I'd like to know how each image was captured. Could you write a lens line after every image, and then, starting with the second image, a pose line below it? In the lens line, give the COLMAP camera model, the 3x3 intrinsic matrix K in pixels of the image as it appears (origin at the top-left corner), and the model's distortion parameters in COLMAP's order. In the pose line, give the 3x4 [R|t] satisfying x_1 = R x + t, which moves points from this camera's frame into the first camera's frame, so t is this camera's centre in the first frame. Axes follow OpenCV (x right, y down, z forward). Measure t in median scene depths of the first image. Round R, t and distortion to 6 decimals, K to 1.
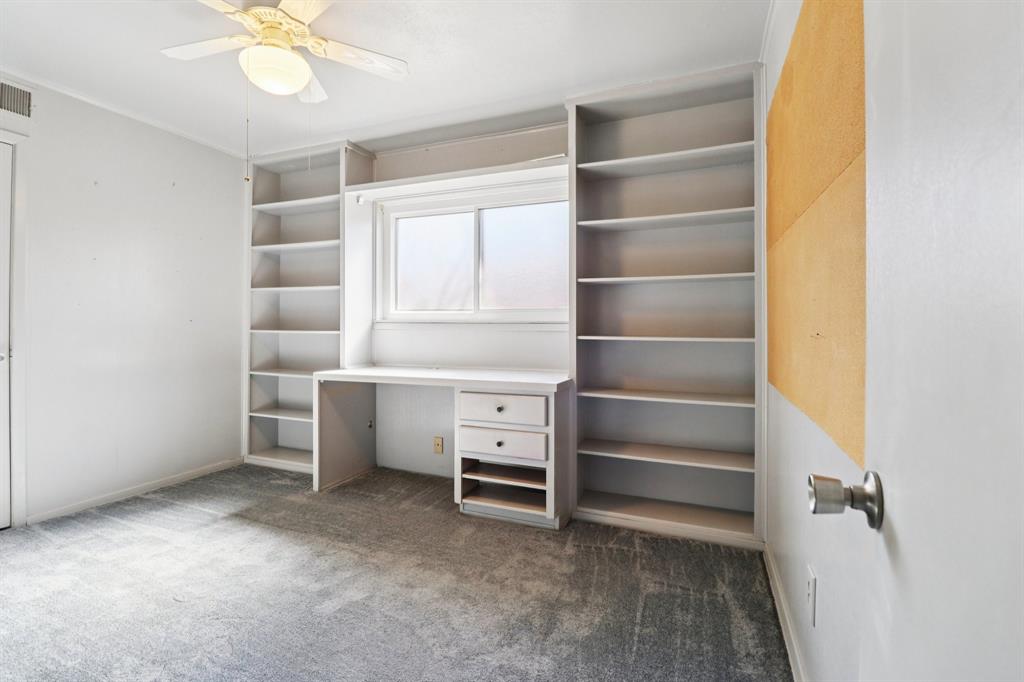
lens RADIAL K [[473.0, 0, 508.5], [0, 473.0, 333.7], [0, 0, 1]] dist [-0.007330, -0.007455]
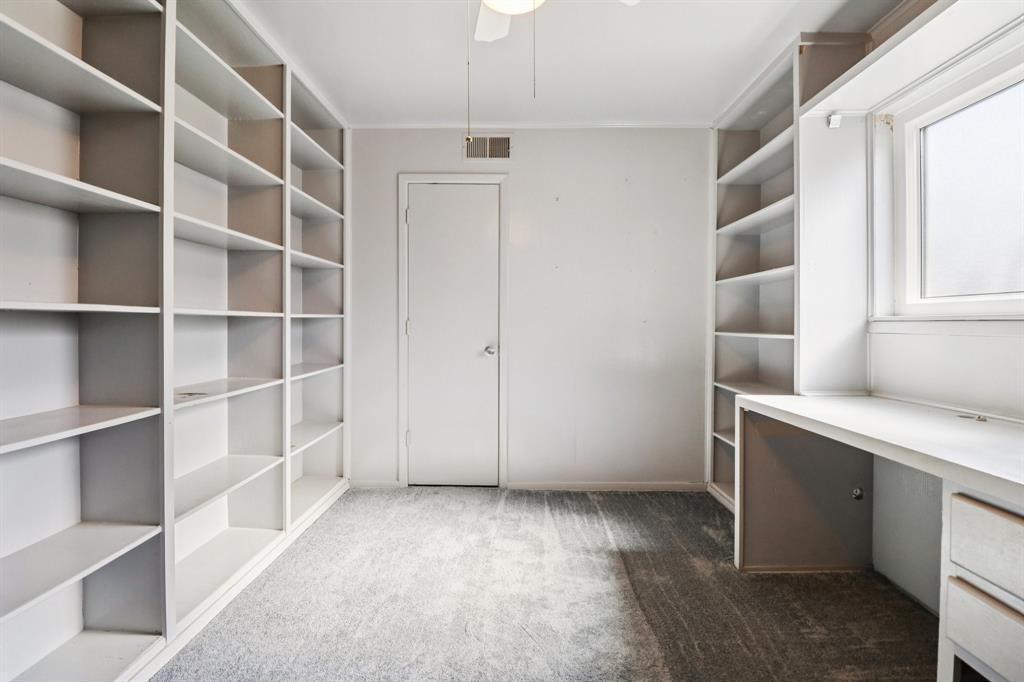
lens RADIAL K [[473.0, 0, 512.1], [0, 473.0, 330.3], [0, 0, 1]] dist [-0.007330, -0.007455]
pose [[0.363203, 0.006062, -0.931690, 0.110059], [-0.010237, 0.999944, 0.002515, -0.010654], [0.931654, 0.008625, 0.363245, 0.438627]]
